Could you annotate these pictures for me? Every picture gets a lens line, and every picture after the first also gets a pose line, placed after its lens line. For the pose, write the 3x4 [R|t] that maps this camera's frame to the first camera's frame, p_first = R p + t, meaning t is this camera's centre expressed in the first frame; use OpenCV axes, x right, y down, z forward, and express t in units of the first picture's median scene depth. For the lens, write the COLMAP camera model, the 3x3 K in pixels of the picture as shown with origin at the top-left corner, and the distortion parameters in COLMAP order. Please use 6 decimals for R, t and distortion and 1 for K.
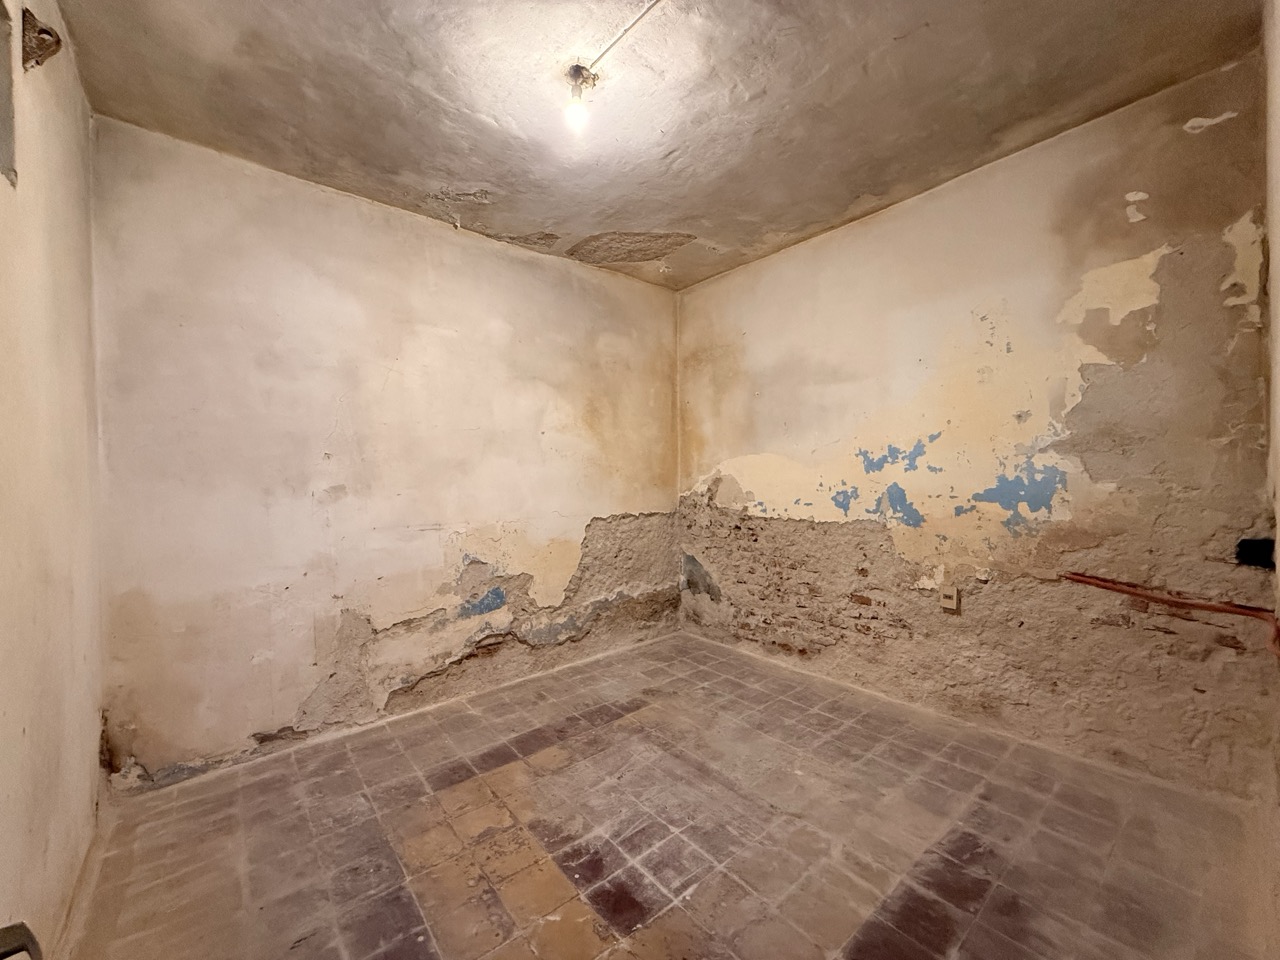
lens RADIAL K [[507.9, 0, 636.1], [0, 507.9, 480.6], [0, 0, 1]] dist [0.000577, -0.000415]
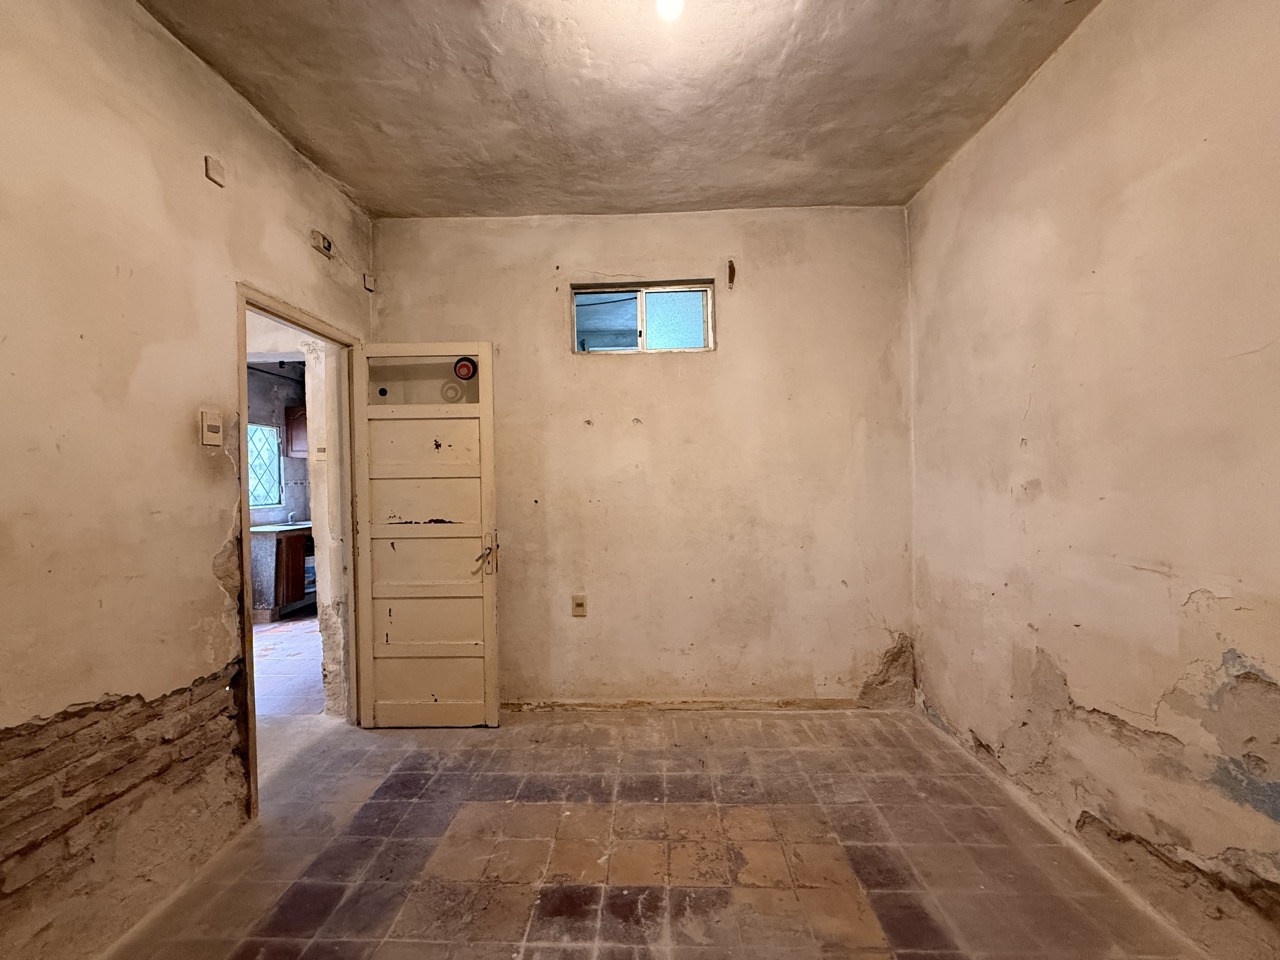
lens RADIAL K [[507.9, 0, 636.1], [0, 507.9, 480.6], [0, 0, 1]] dist [0.000577, -0.000415]
pose [[-0.667935, 0.031891, -0.743536, 0.396506], [0.017963, 0.999481, 0.026732, -0.022210], [0.744003, 0.004499, -0.668162, 1.163634]]
